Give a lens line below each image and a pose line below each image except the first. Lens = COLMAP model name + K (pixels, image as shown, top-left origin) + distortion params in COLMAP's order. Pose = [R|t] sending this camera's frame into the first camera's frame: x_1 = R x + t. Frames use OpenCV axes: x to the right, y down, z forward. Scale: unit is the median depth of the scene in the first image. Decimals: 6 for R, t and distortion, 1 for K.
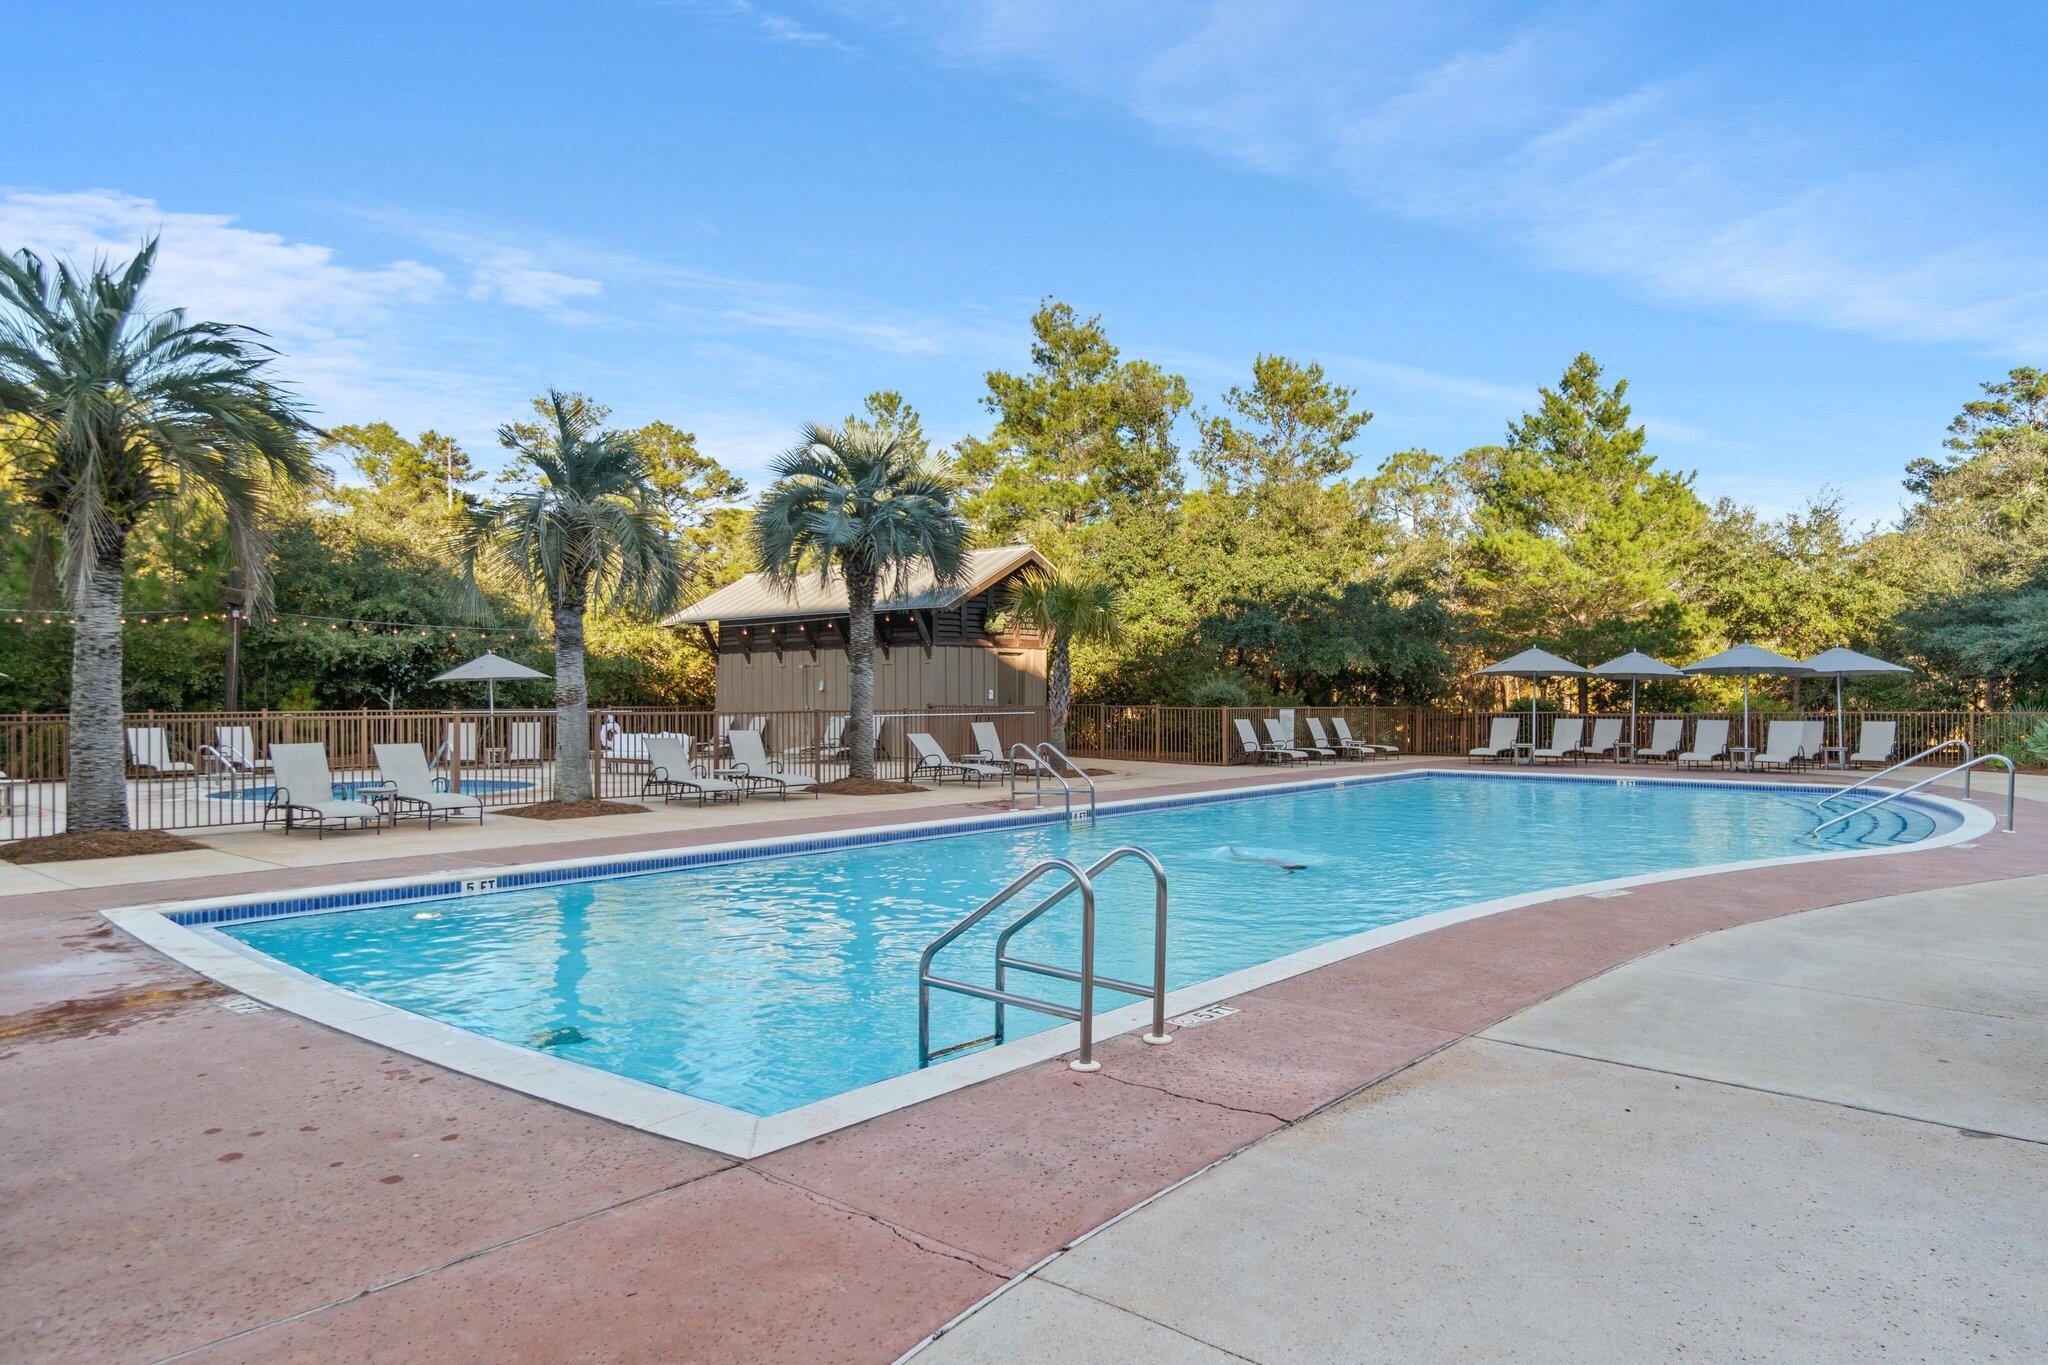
lens RADIAL K [[1262.9, 0, 1030.7], [0, 1262.9, 700.6], [0, 0, 1]] dist [-0.006829, -0.000448]
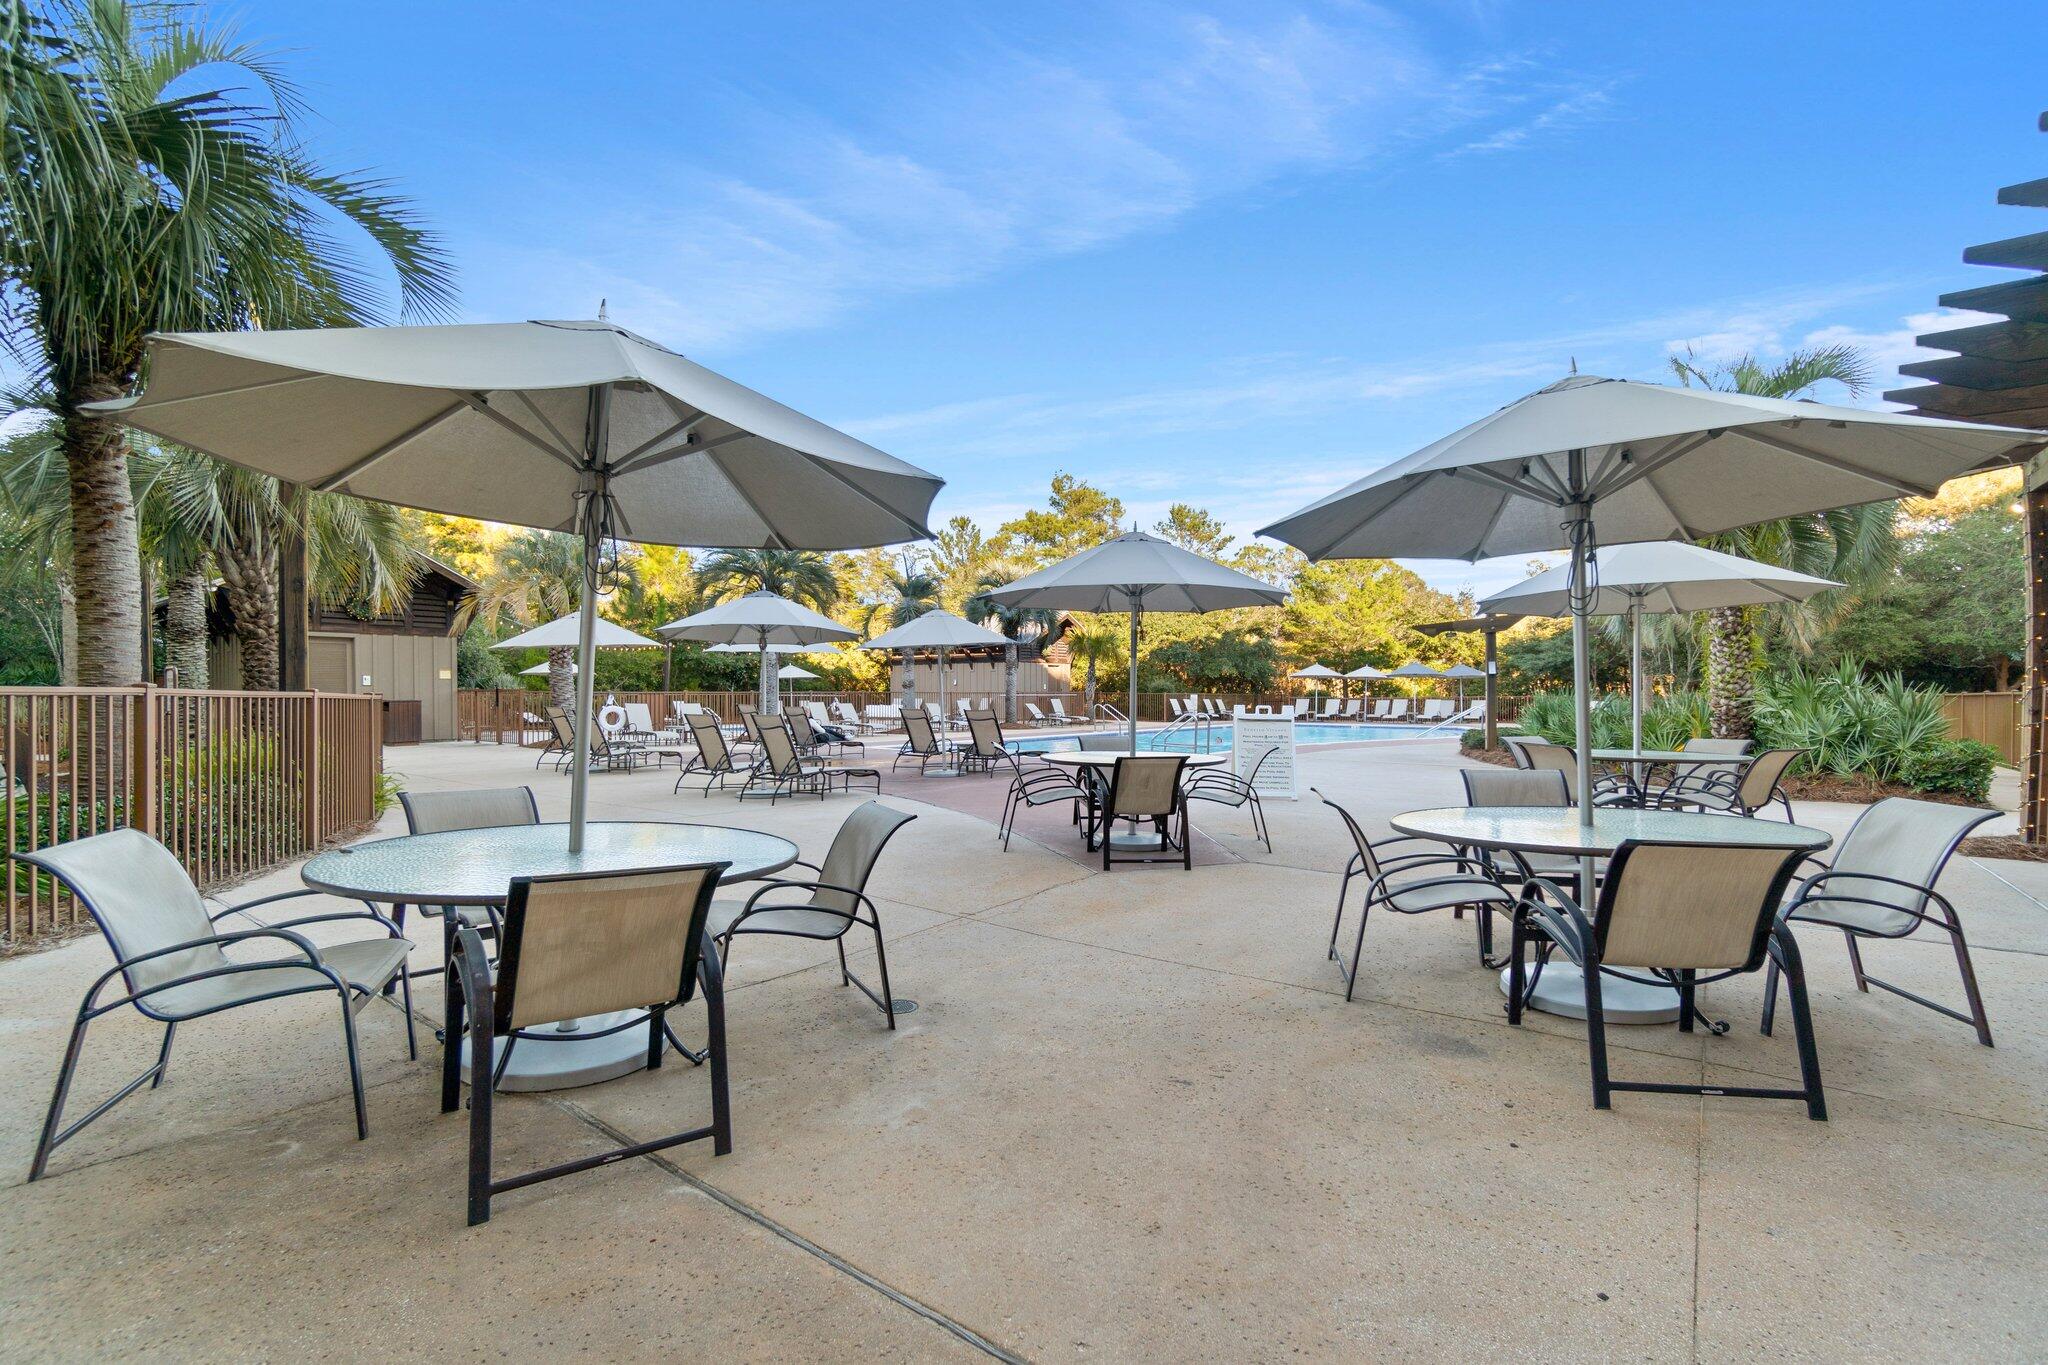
lens RADIAL K [[902.4, 0, 1017.0], [0, 902.4, 687.1], [0, 0, 1]] dist [0.000962, -0.000342]
pose [[0.999275, 0.003491, 0.037920, -0.120453], [-0.003050, 0.999927, -0.011688, 0.012253], [-0.037958, 0.011564, 0.999212, -0.380624]]
